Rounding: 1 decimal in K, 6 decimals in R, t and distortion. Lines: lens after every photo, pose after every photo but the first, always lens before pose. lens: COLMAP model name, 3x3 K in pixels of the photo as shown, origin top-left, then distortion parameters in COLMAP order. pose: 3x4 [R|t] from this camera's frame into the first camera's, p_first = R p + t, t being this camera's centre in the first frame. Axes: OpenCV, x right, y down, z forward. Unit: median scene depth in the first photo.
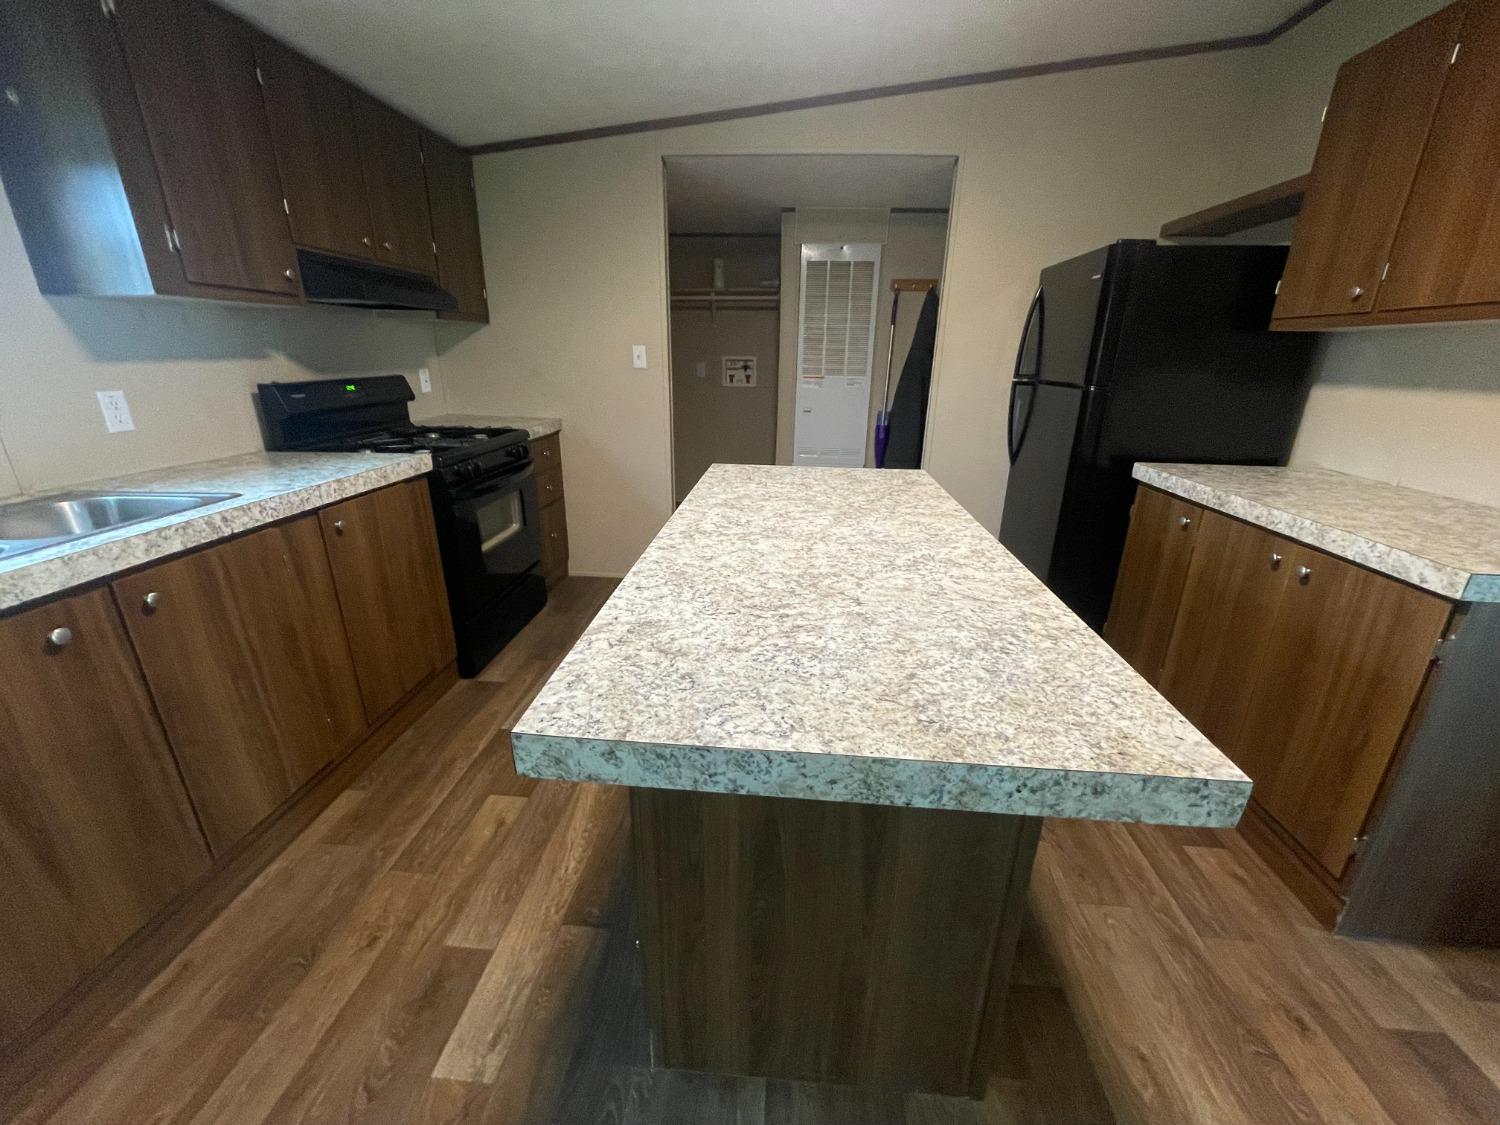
lens RADIAL K [[604.6, 0, 747.3], [0, 604.6, 562.9], [0, 0, 1]] dist [-0.001366, 0.000067]
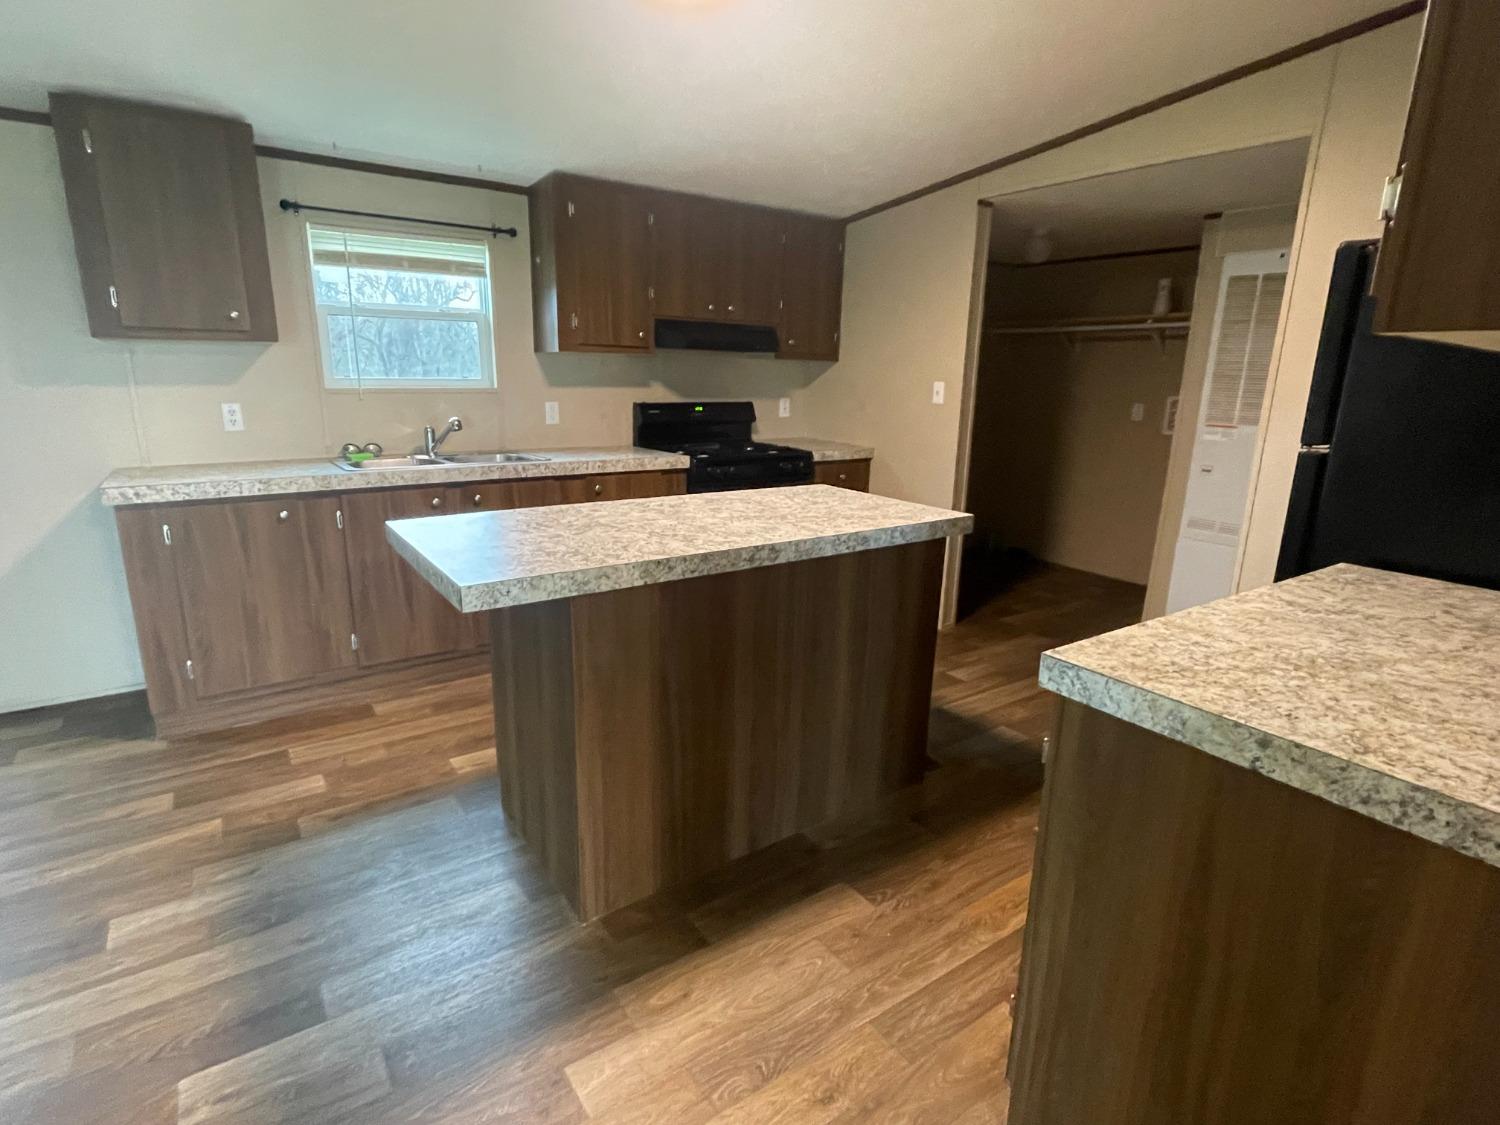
lens RADIAL K [[768.3, 0, 742.0], [0, 768.3, 558.4], [0, 0, 1]] dist [-0.002269, 0.000324]
pose [[0.636802, 0.183946, -0.748764, 0.884889], [-0.269303, 0.963026, 0.007549, -0.003016], [0.722467, 0.196838, 0.662794, -0.019190]]
